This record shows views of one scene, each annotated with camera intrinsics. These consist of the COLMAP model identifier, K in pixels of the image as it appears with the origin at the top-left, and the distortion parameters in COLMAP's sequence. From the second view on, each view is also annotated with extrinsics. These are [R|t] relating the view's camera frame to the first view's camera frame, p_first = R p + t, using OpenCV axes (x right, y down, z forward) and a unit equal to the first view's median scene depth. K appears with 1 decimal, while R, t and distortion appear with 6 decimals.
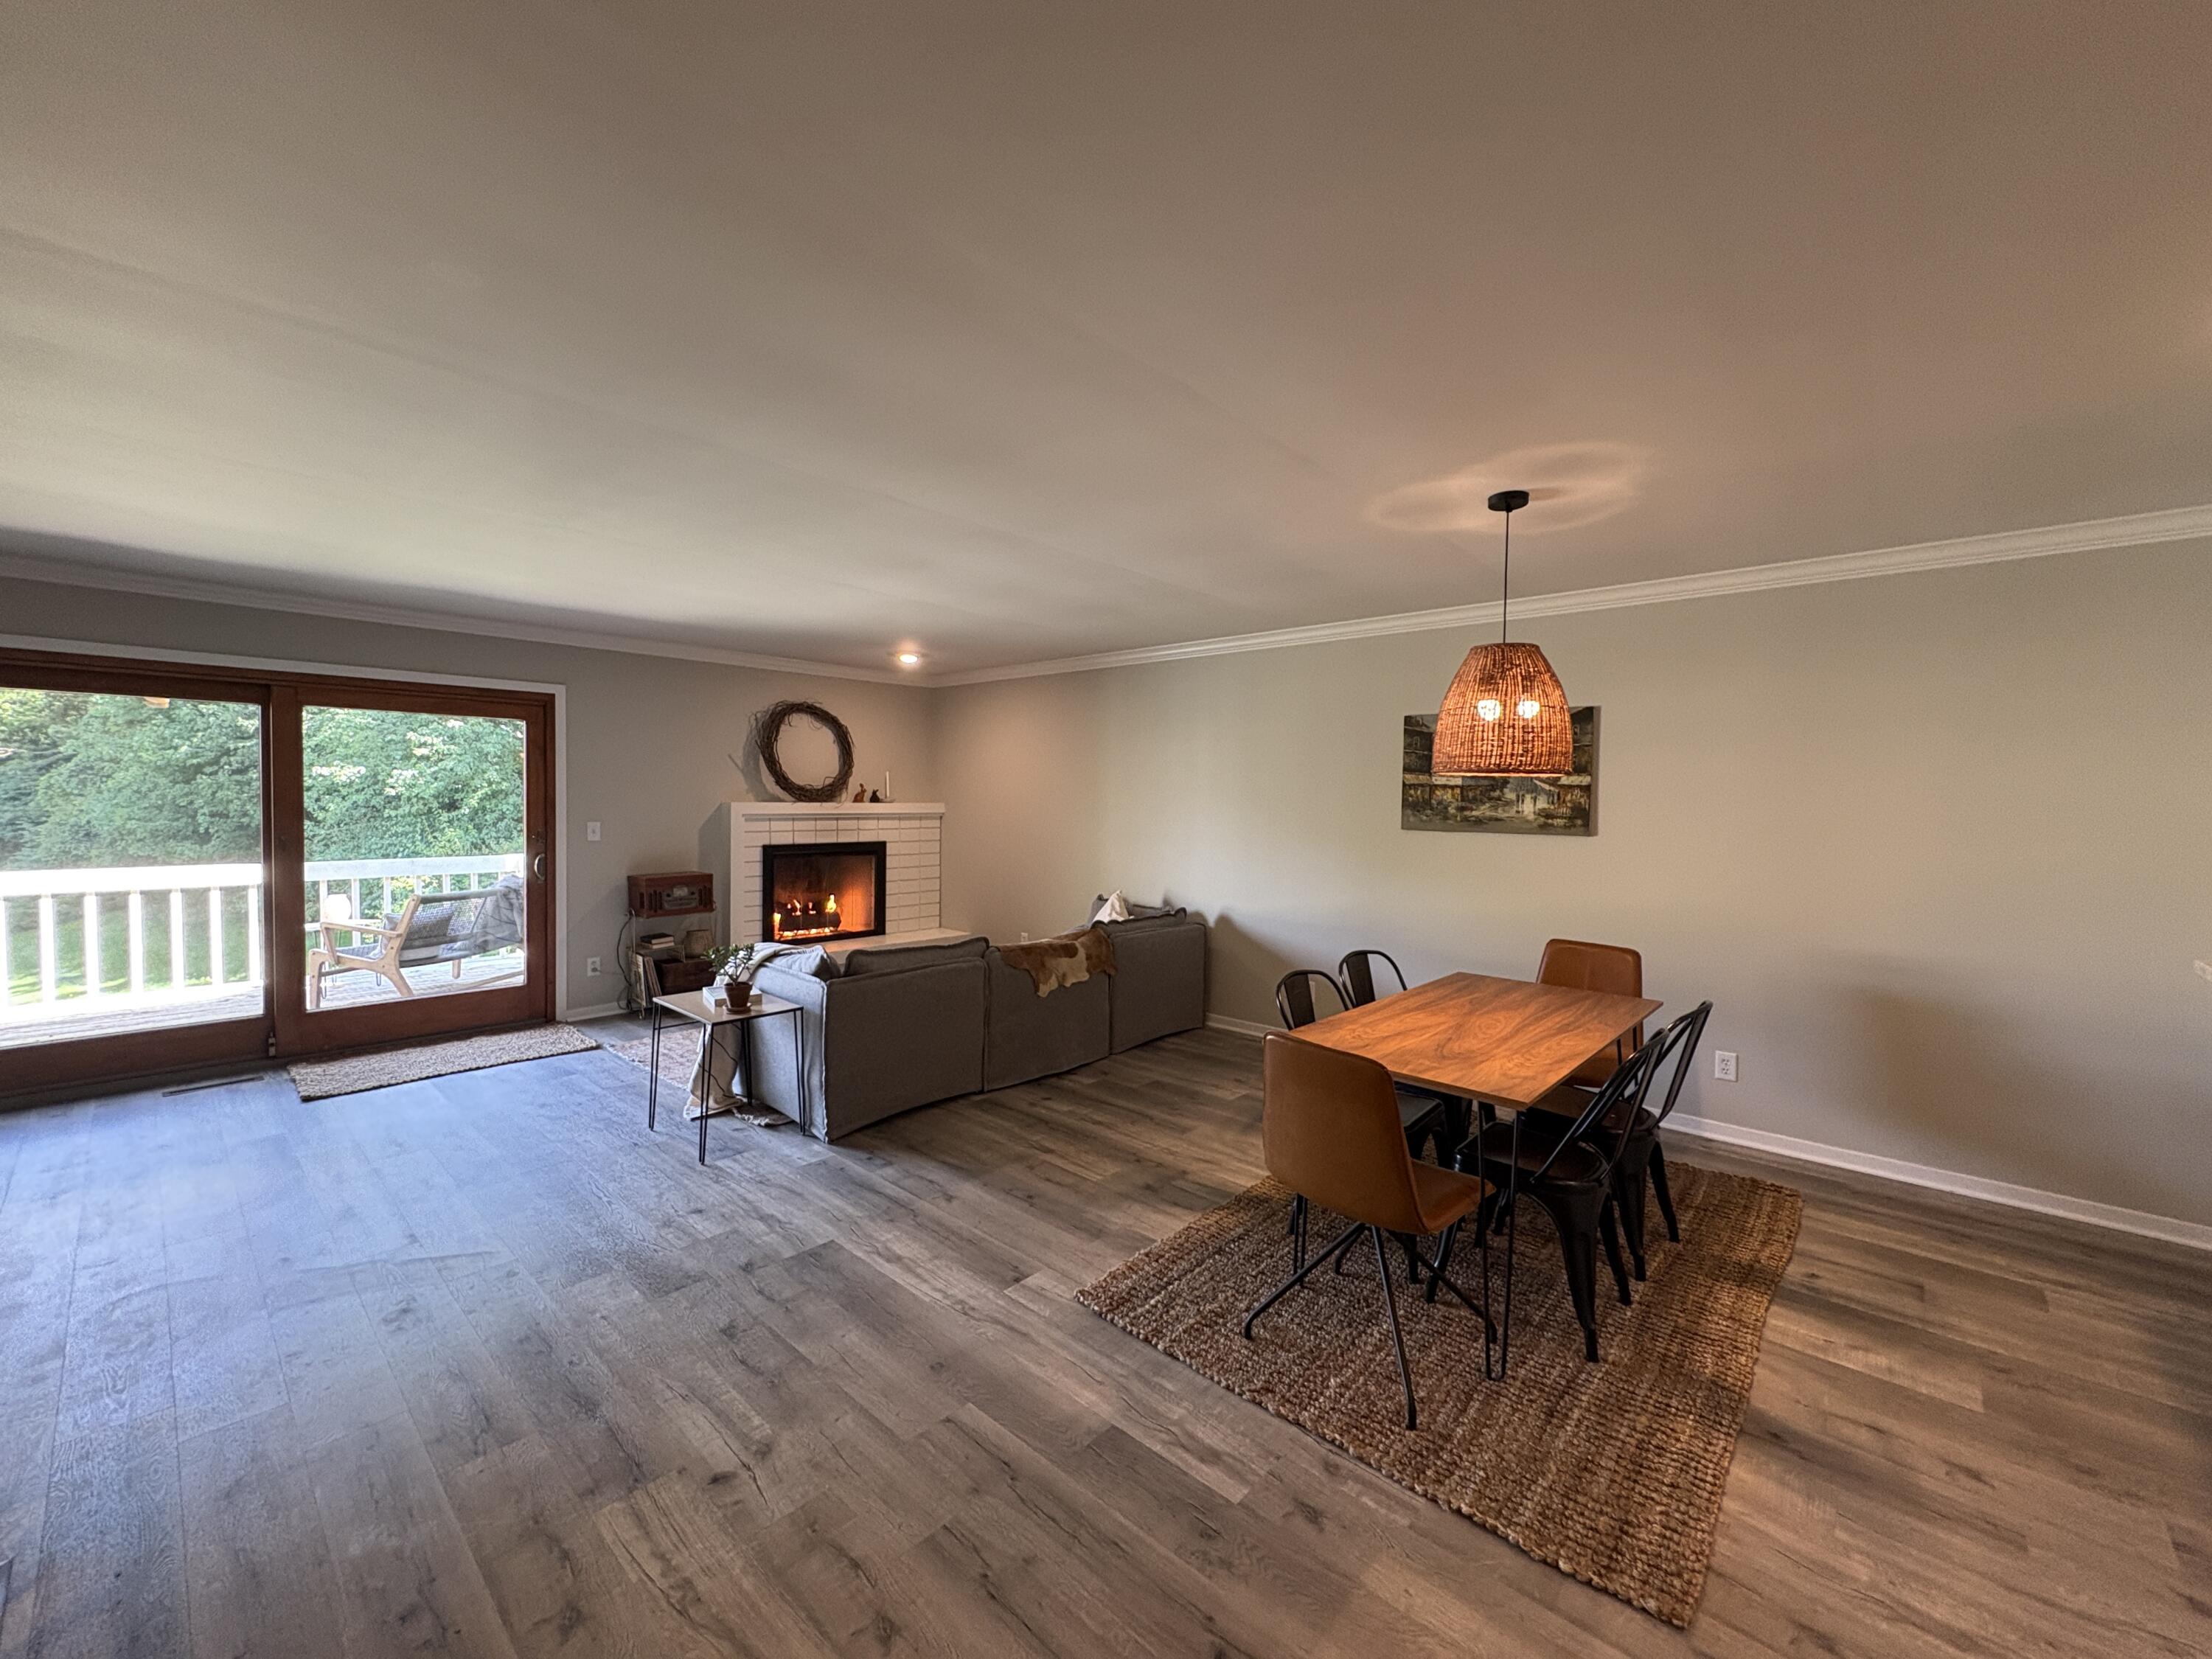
lens RADIAL K [[883.6, 0, 1105.9], [0, 883.6, 828.5], [0, 0, 1]] dist [-0.001667, 0.000547]
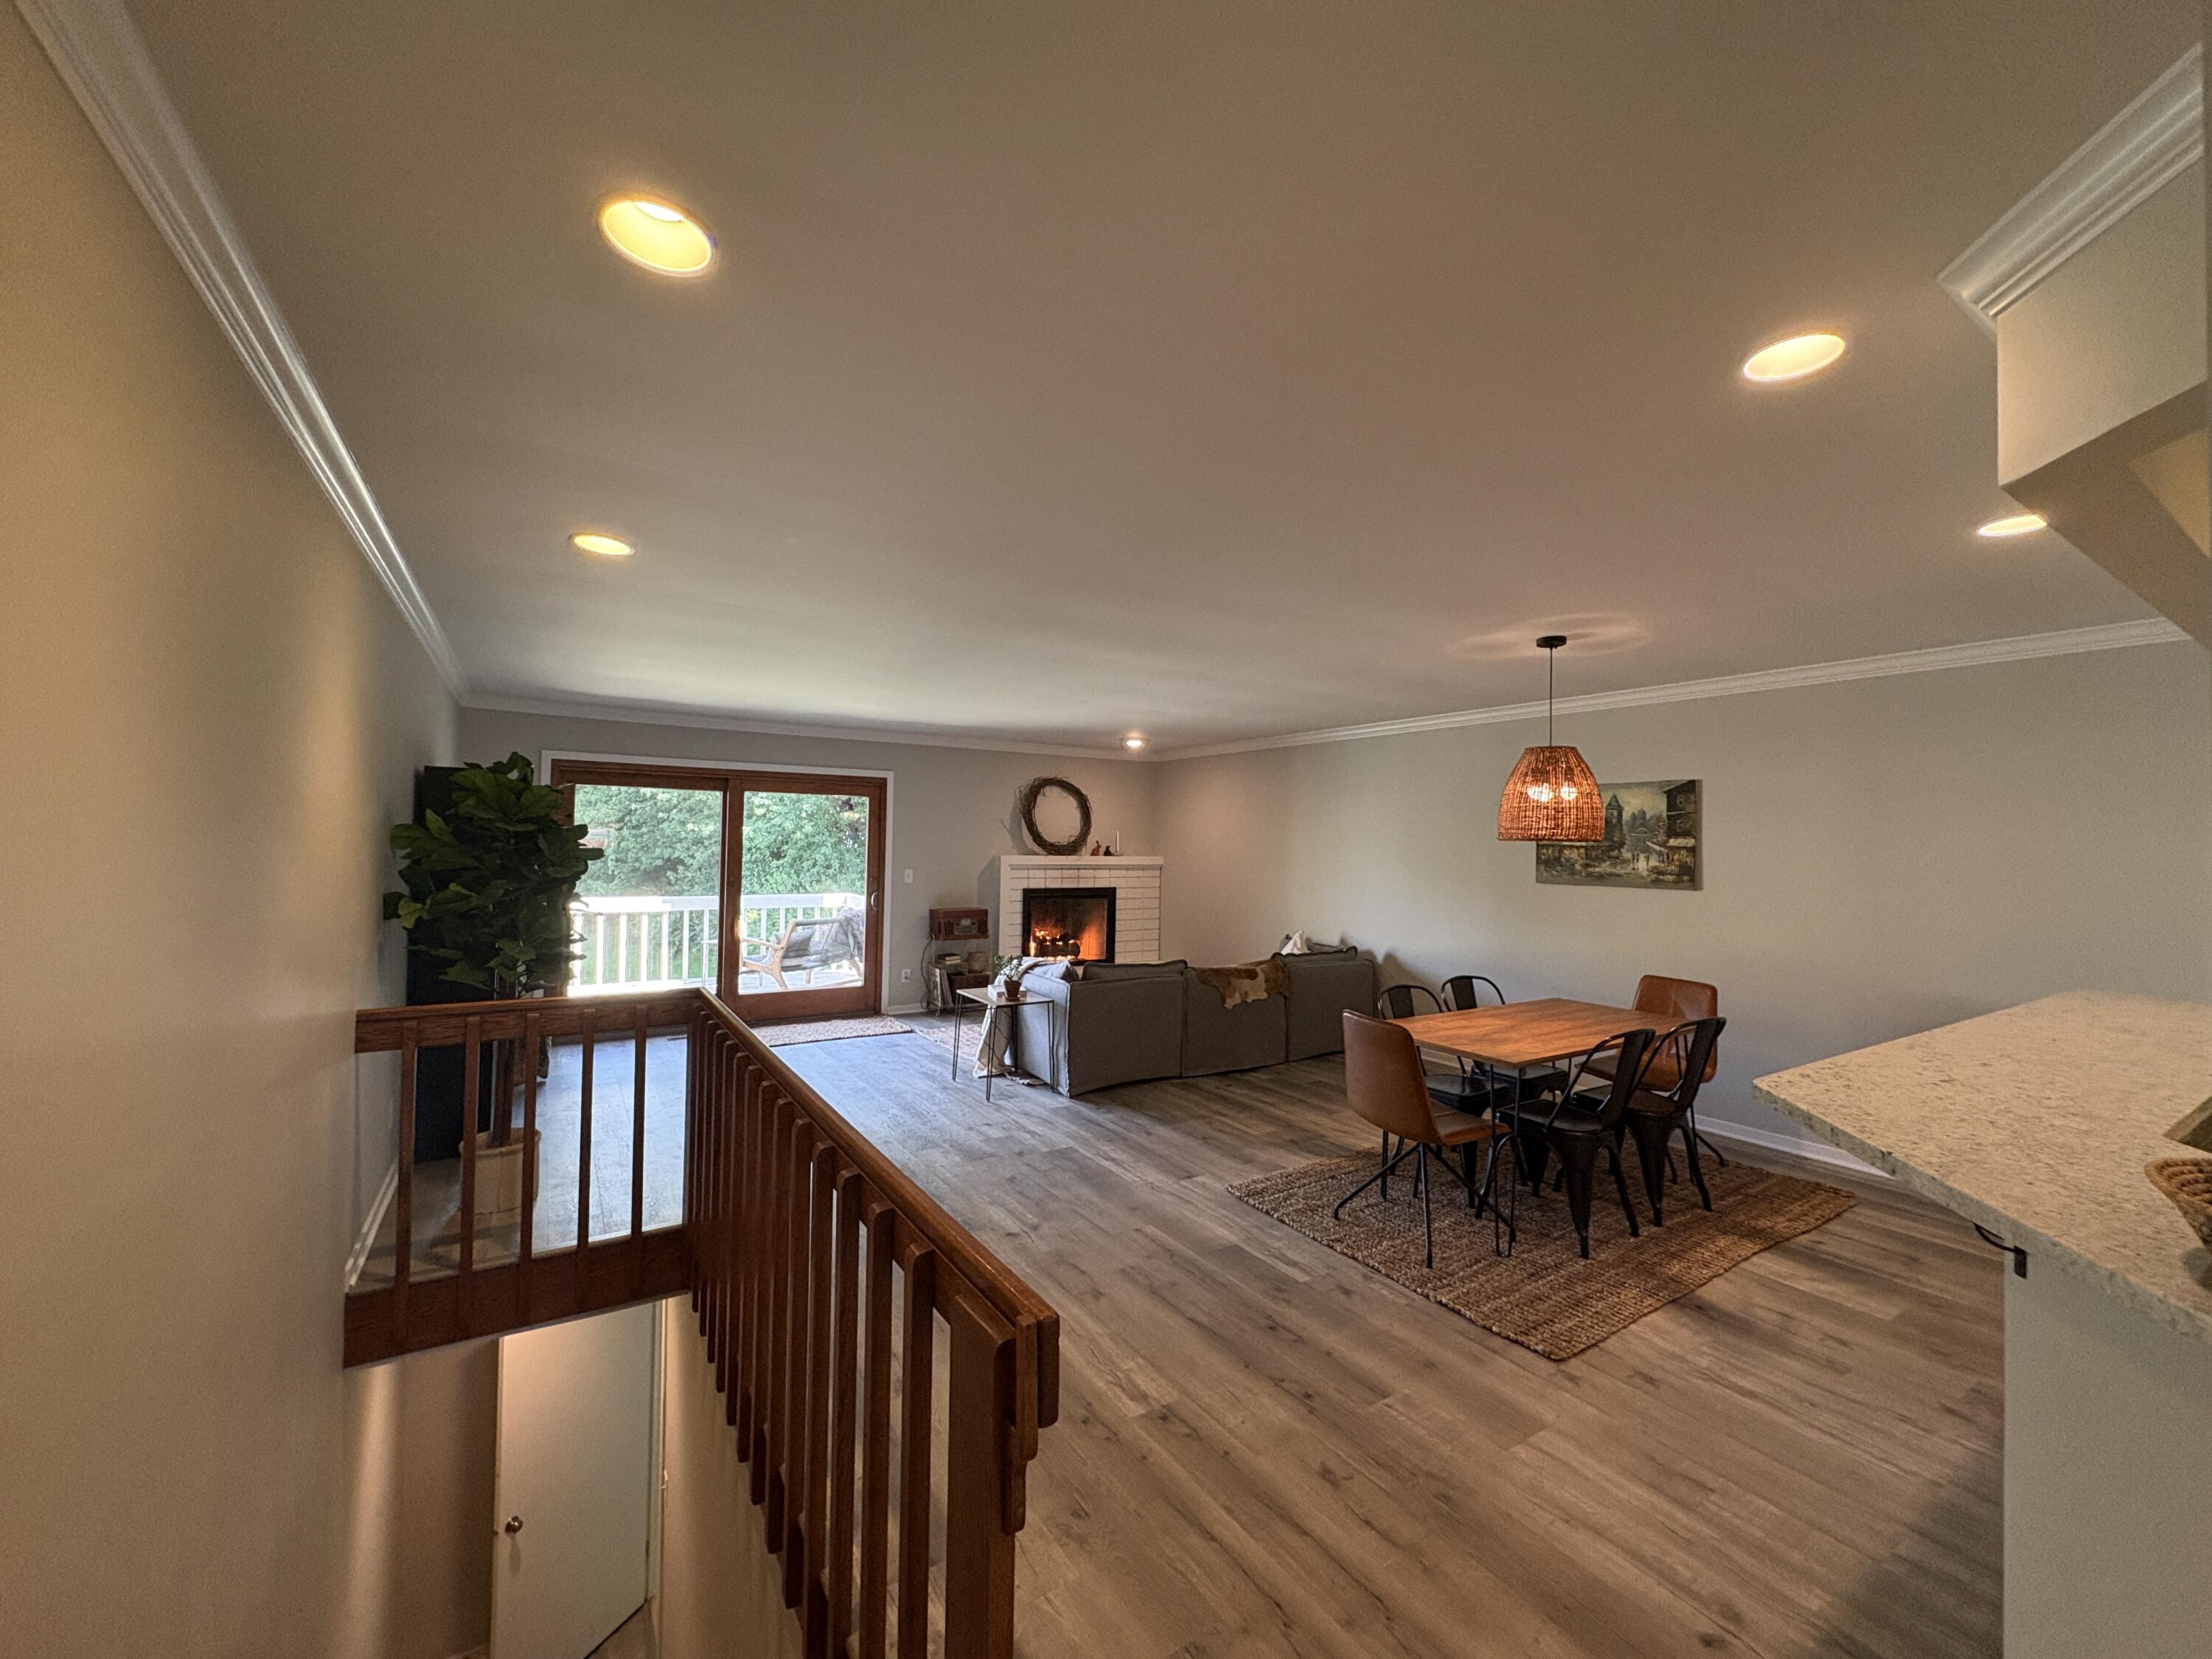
lens RADIAL K [[883.6, 0, 1104.4], [0, 883.6, 826.0], [0, 0, 1]] dist [-0.001667, 0.000547]
pose [[0.964905, -0.002989, -0.262582, 0.099207], [-0.012760, 0.998220, -0.058251, 0.001751], [0.262289, 0.059557, 0.963150, -0.329207]]
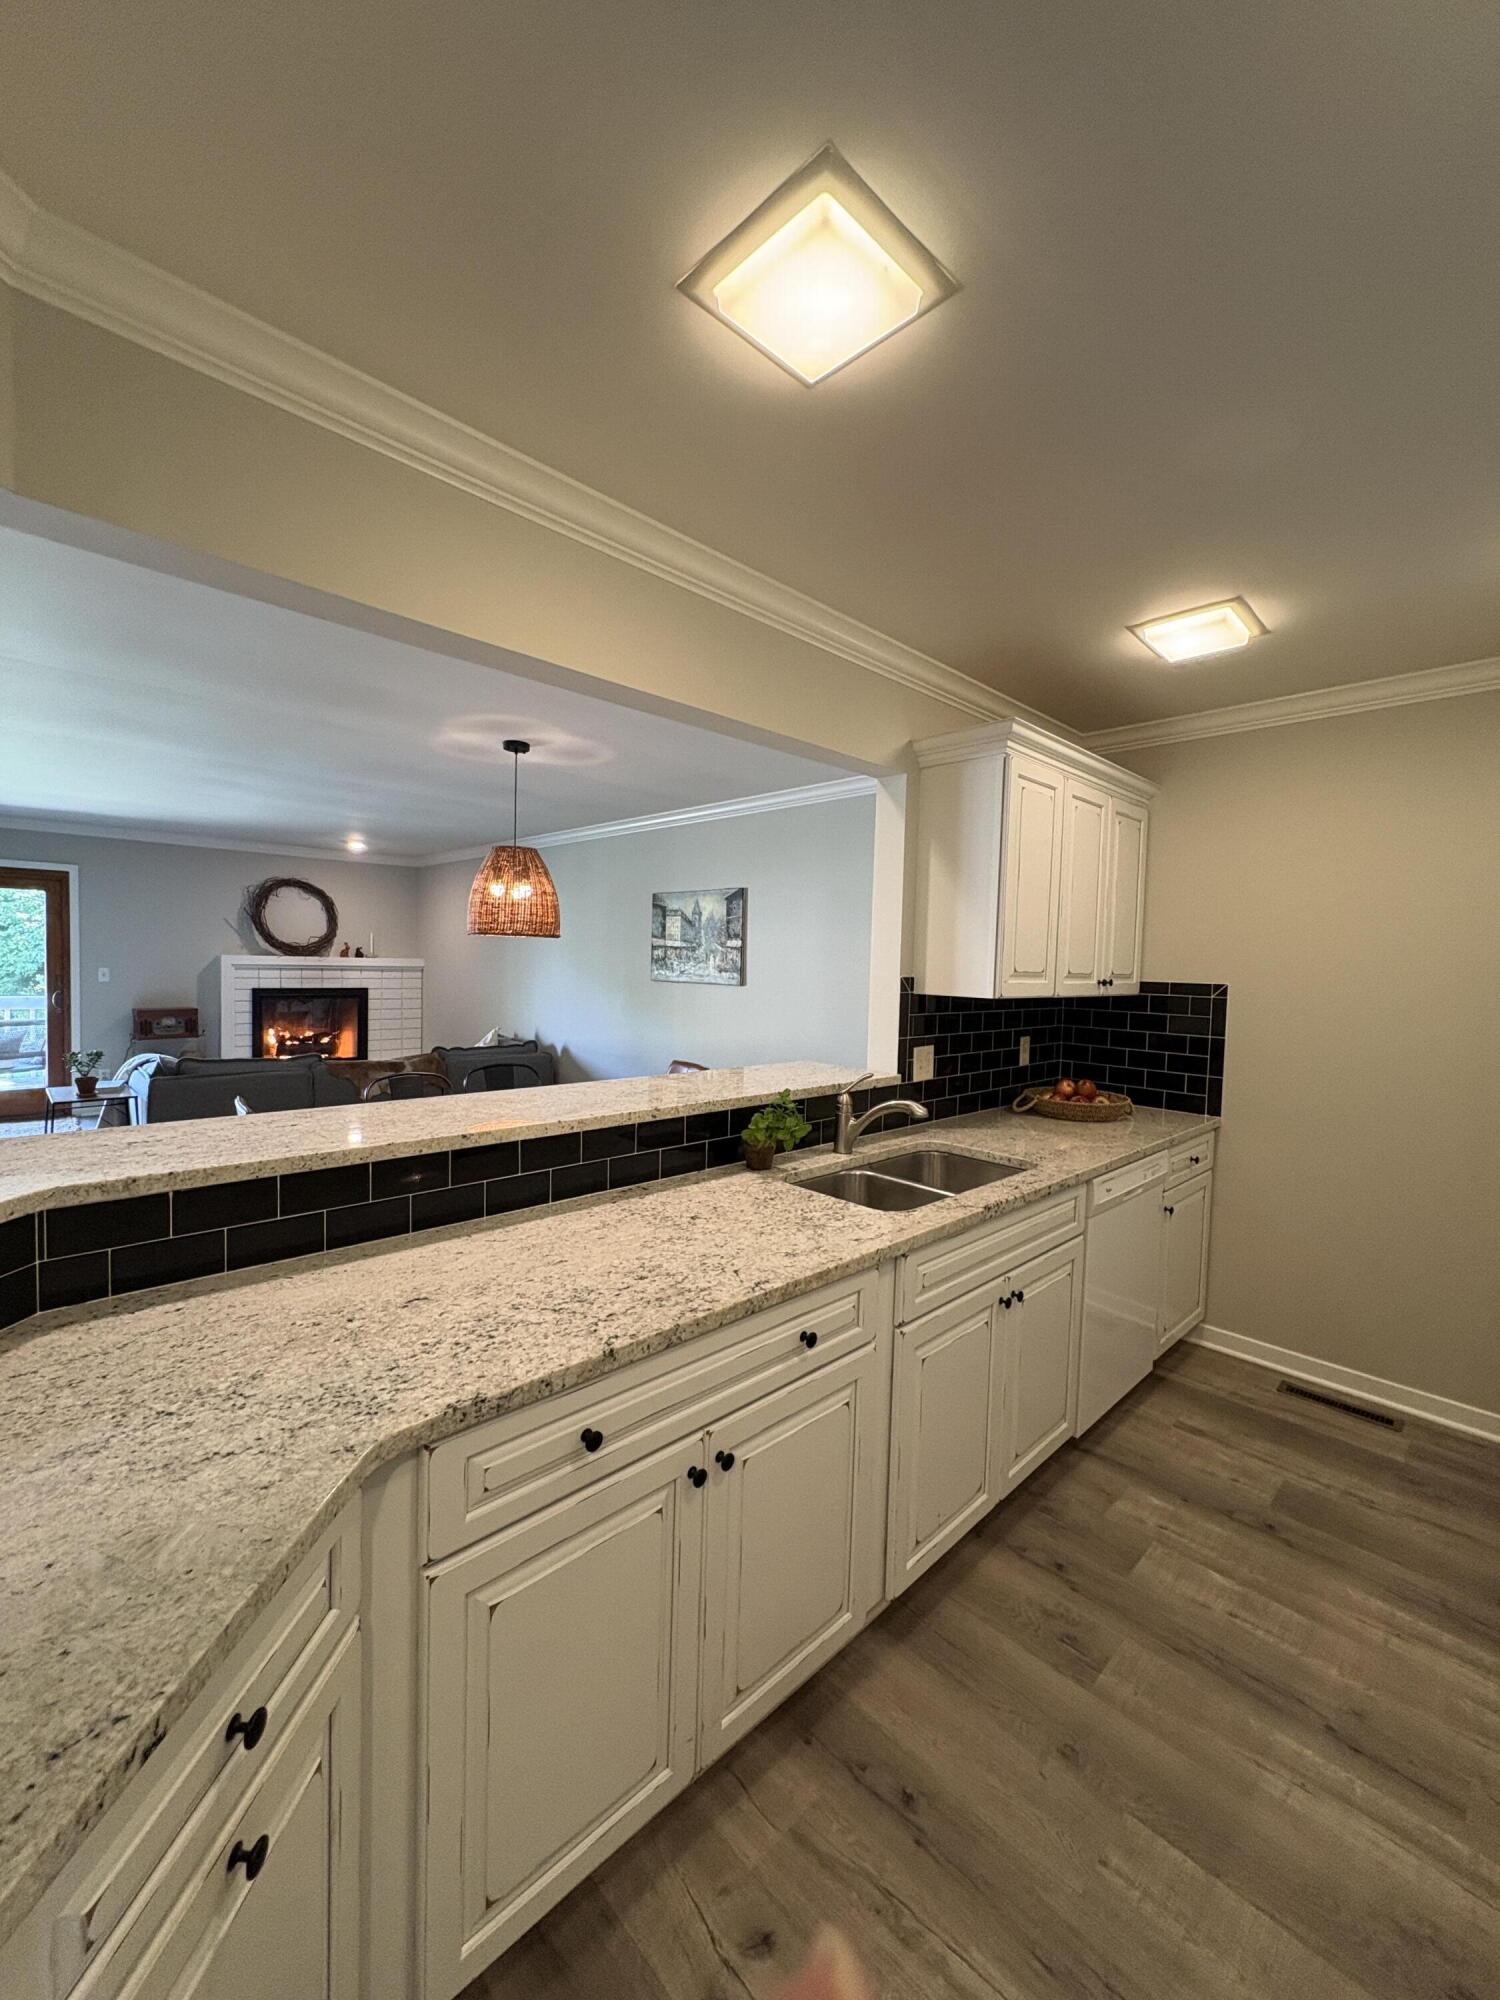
lens RADIAL K [[799.0, 0, 763.6], [0, 799.0, 999.3], [0, 0, 1]] dist [-0.001667, 0.000547]
pose [[0.998278, 0.016242, -0.056365, 0.640198], [-0.015608, 0.999810, 0.011687, 0.014136], [0.056544, -0.010787, 0.998342, -0.192539]]
